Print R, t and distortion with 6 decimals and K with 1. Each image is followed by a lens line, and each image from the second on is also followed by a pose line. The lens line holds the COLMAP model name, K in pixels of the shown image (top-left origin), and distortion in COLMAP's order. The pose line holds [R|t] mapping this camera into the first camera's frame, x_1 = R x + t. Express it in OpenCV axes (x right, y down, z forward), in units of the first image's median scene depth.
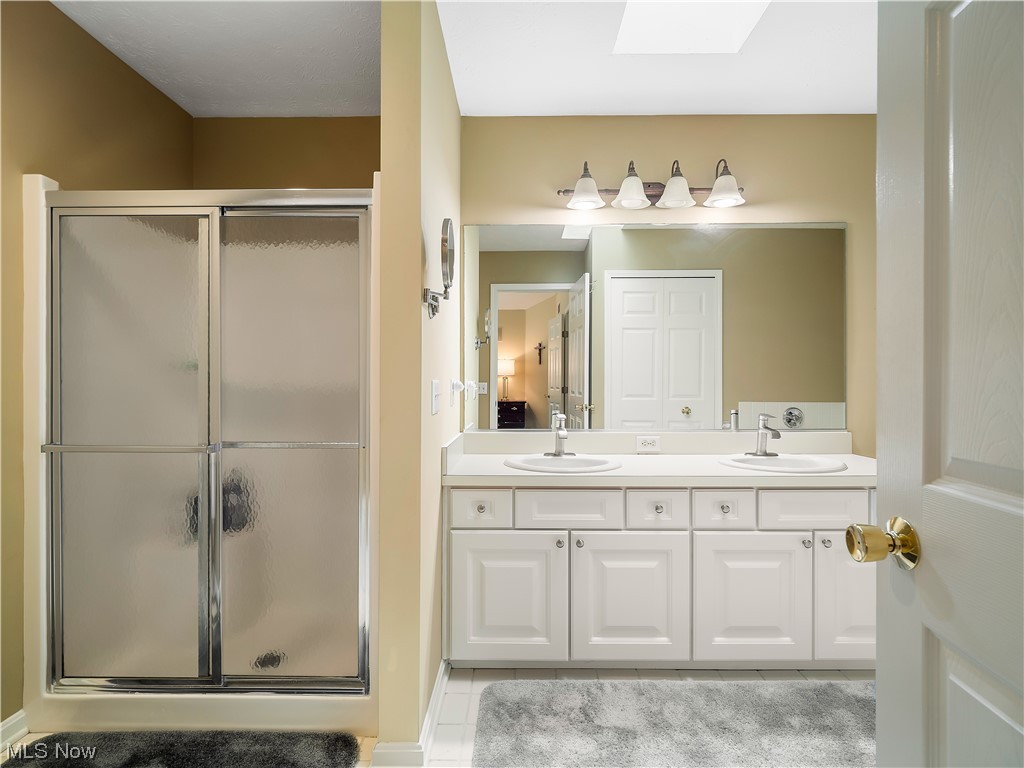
lens RADIAL K [[500.0, 0, 511.7], [0, 500.0, 382.9], [0, 0, 1]] dist [-0.003879, -0.000779]
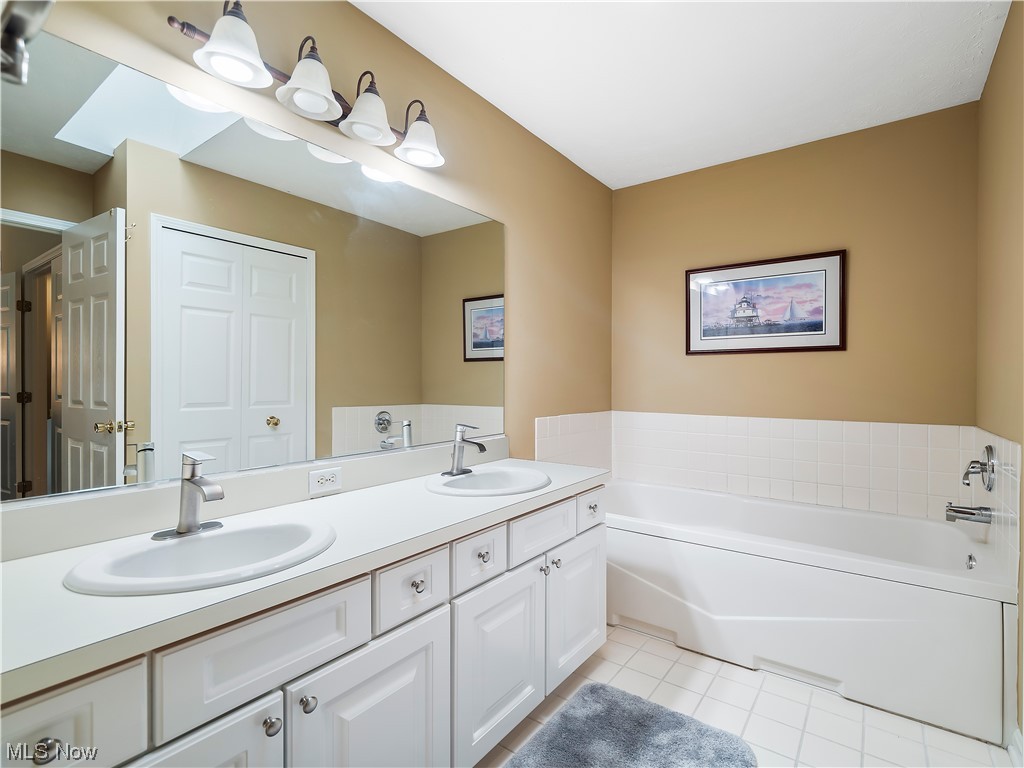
lens RADIAL K [[500.0, 0, 516.6], [0, 500.0, 384.4], [0, 0, 1]] dist [-0.003879, -0.000779]
pose [[0.571159, -0.002474, 0.820836, -0.125057], [0.000723, 0.999997, 0.002511, -0.006796], [-0.820839, -0.000840, 0.571159, 0.413653]]
